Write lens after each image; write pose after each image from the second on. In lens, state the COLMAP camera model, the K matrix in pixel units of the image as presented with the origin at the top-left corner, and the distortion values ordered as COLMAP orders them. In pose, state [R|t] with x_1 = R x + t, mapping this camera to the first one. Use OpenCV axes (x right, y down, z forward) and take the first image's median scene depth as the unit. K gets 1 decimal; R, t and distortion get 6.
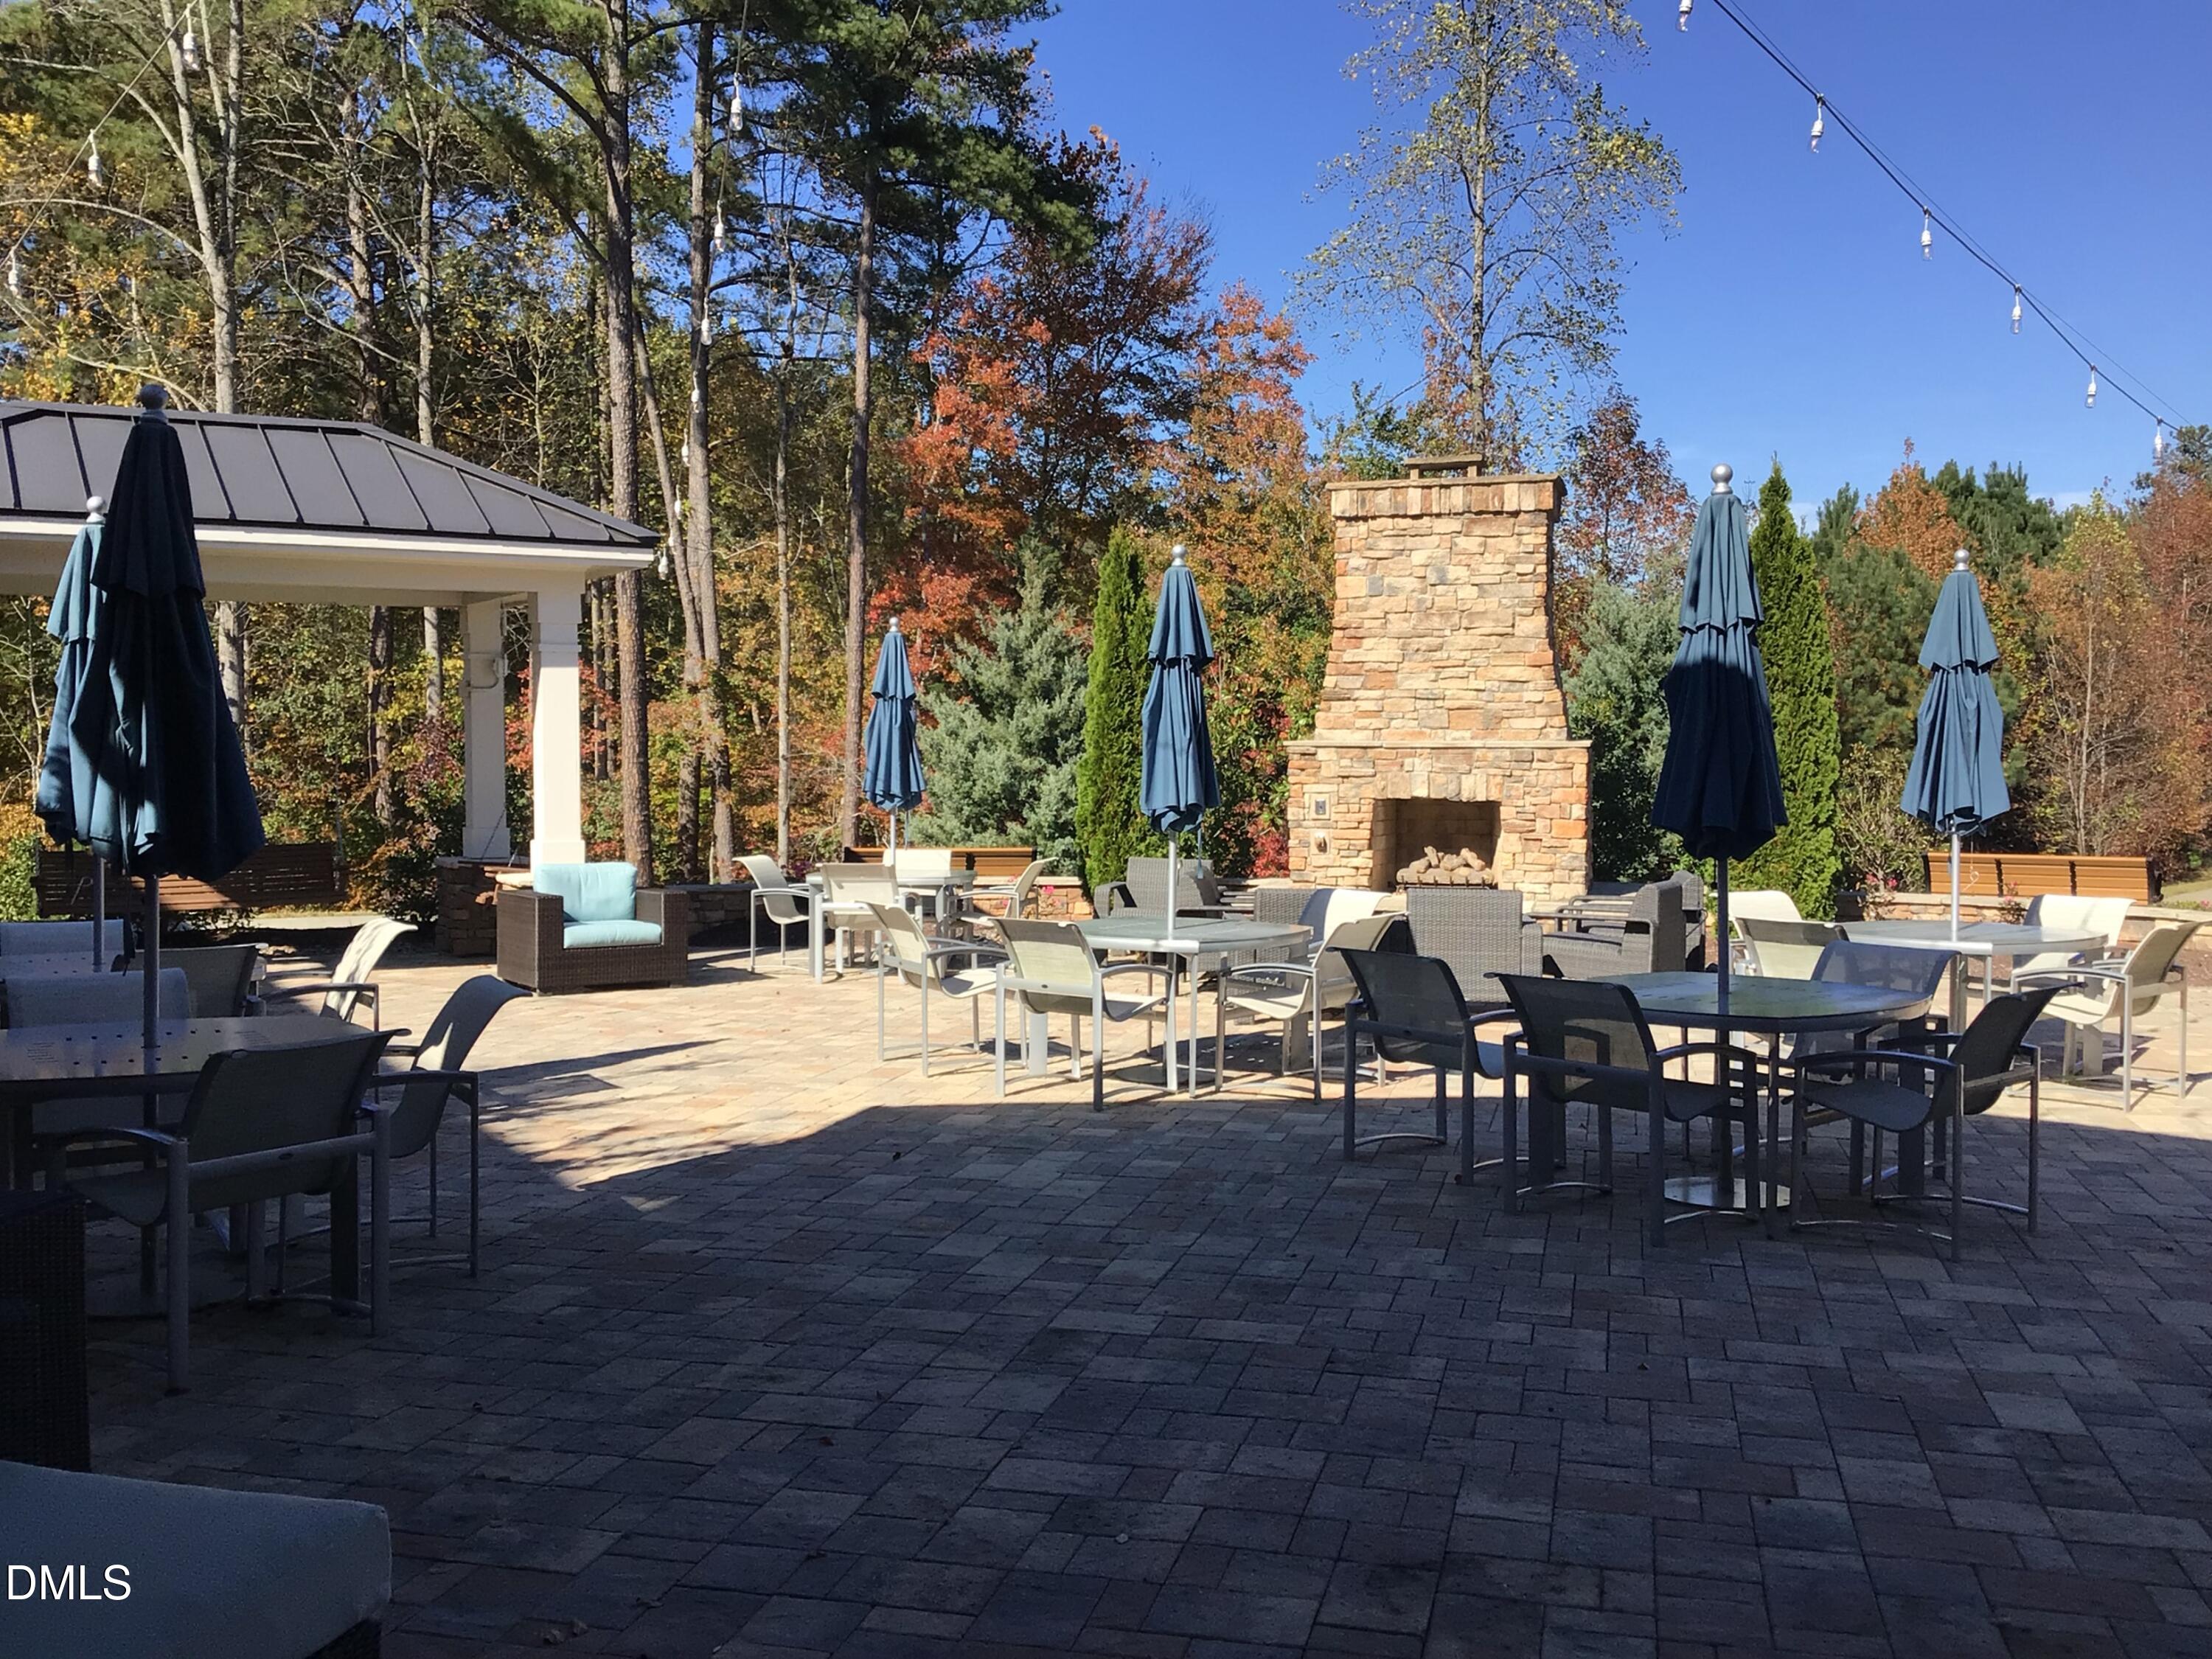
lens RADIAL K [[1998.4, 0, 1107.0], [0, 1998.4, 794.8], [0, 0, 1]] dist [0.106100, -0.205577]
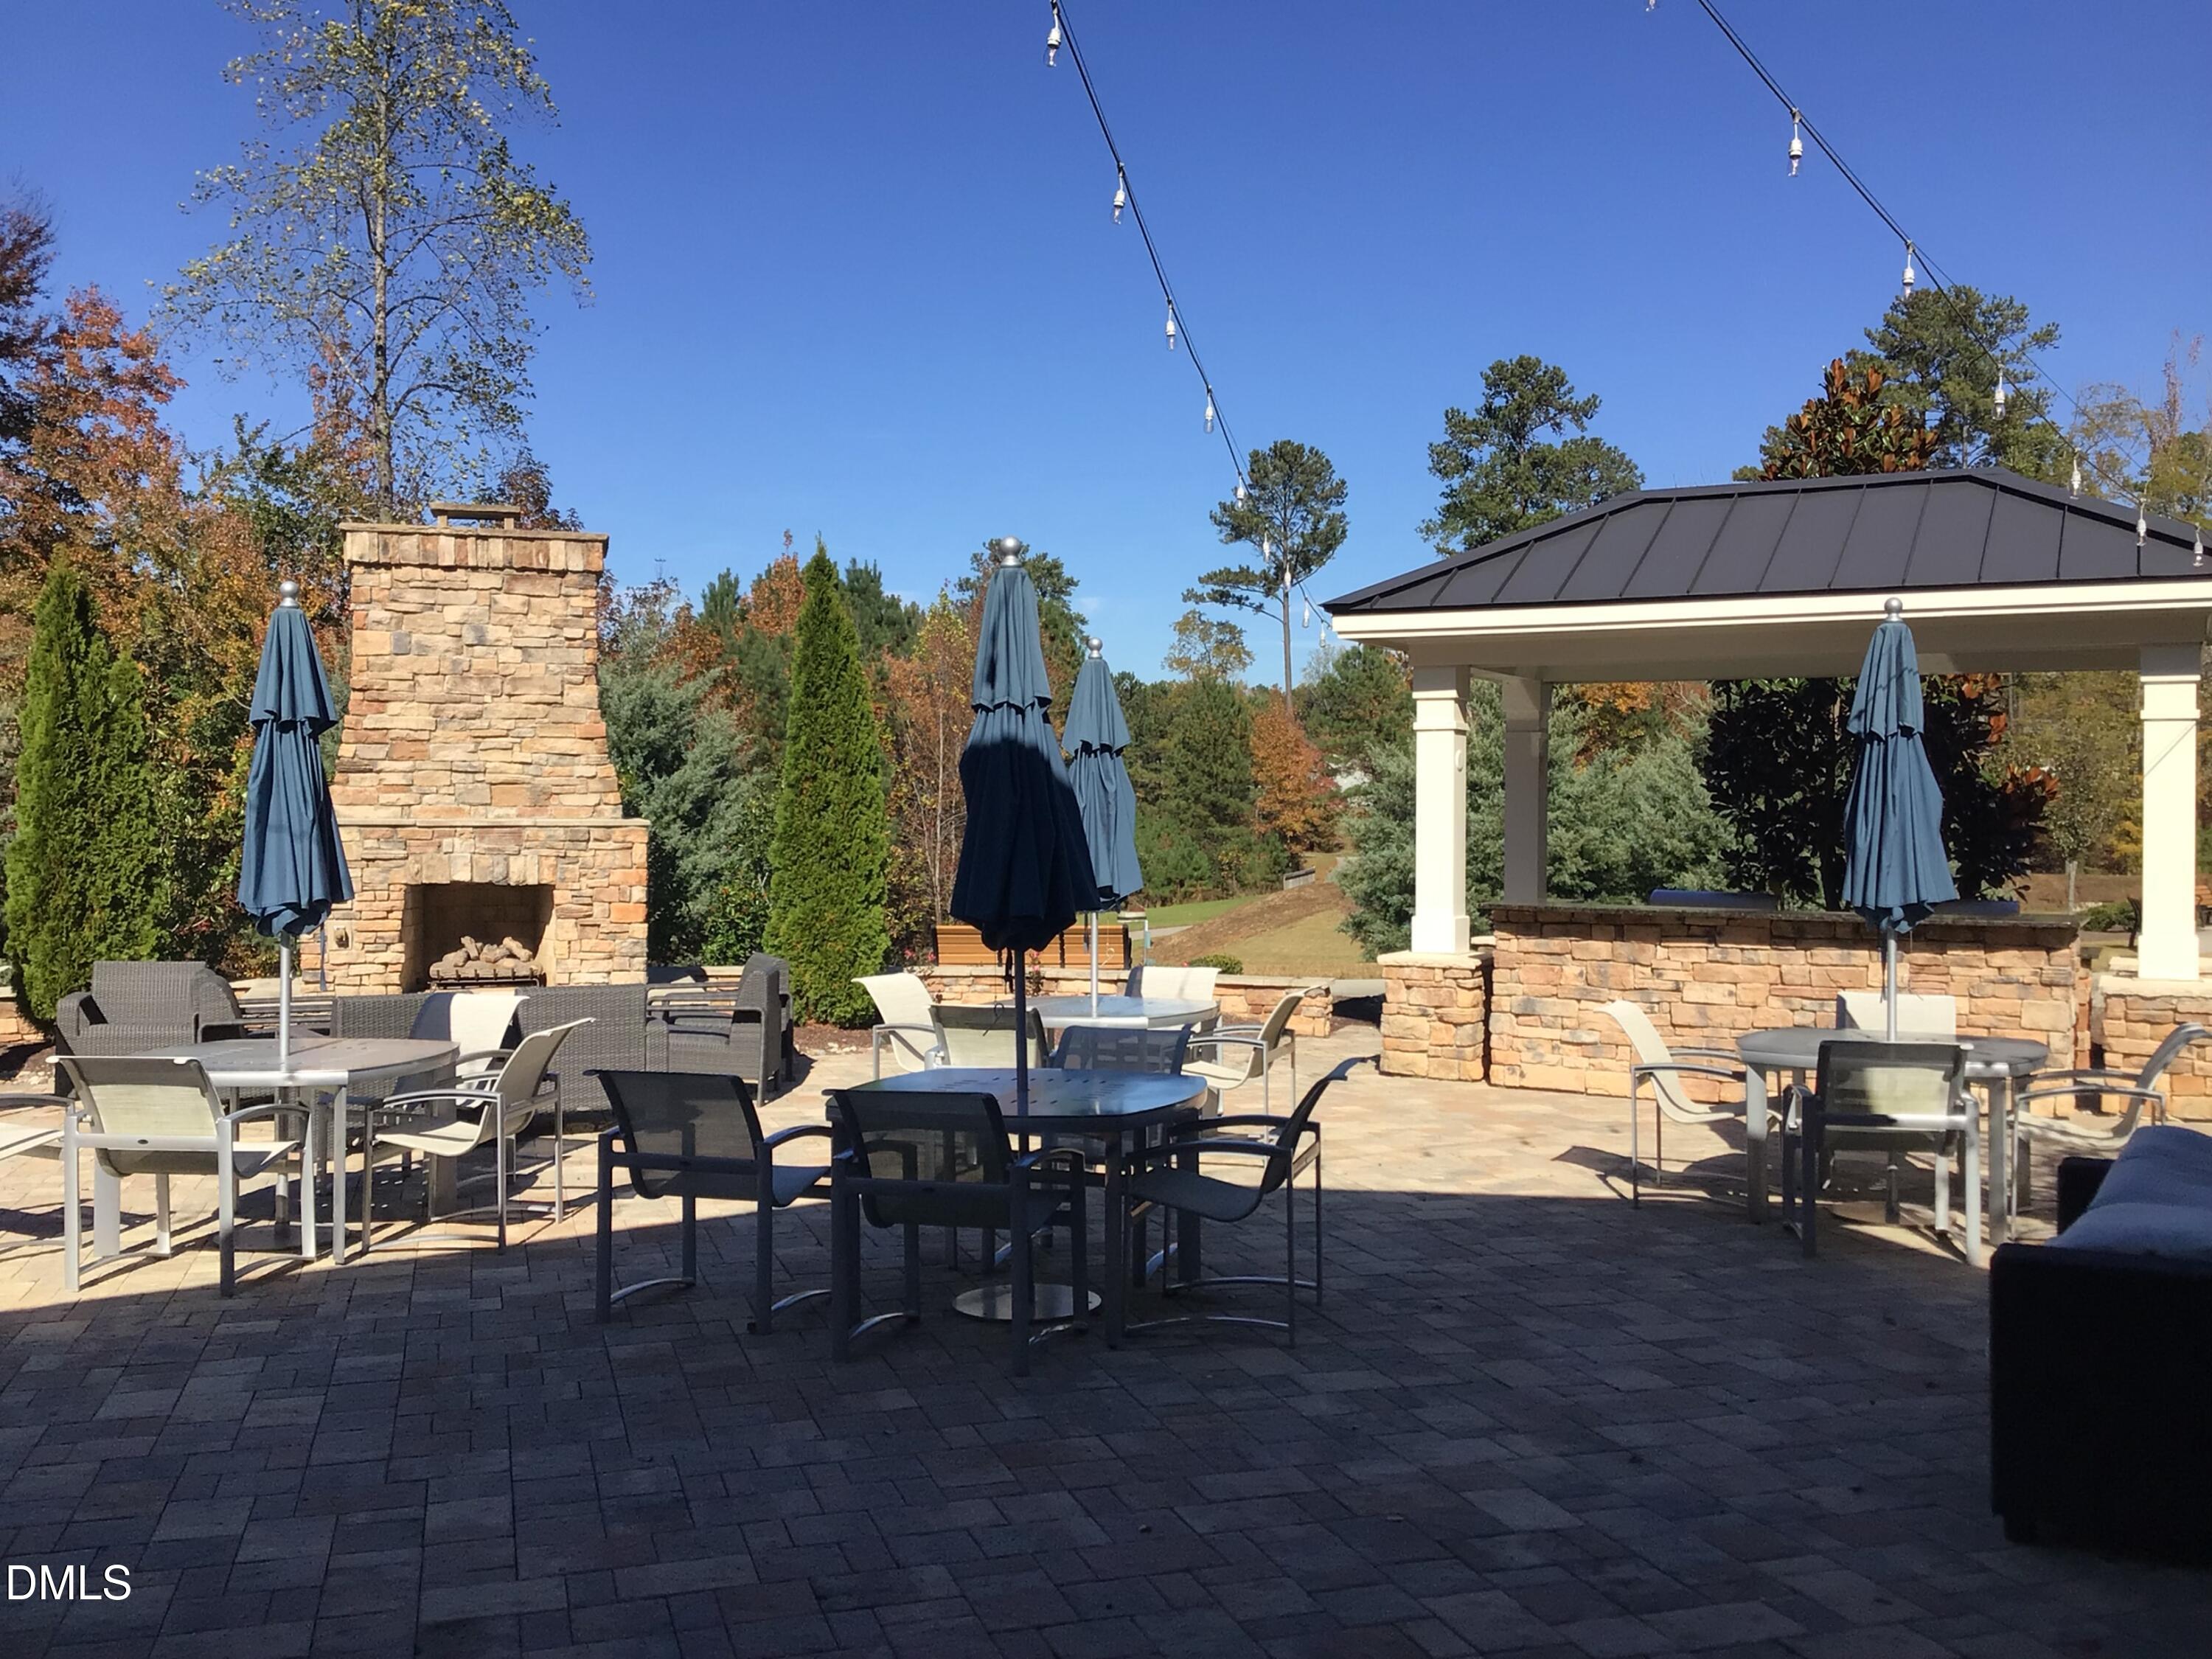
lens RADIAL K [[2003.7, 0, 1106.0], [0, 2003.7, 829.5], [0, 0, 1]] dist [0.107498, -0.210402]
pose [[0.849260, -0.002786, 0.527967, -0.074635], [0.012747, 0.999803, -0.015228, -0.004600], [-0.527821, 0.019663, 0.849128, 0.080847]]
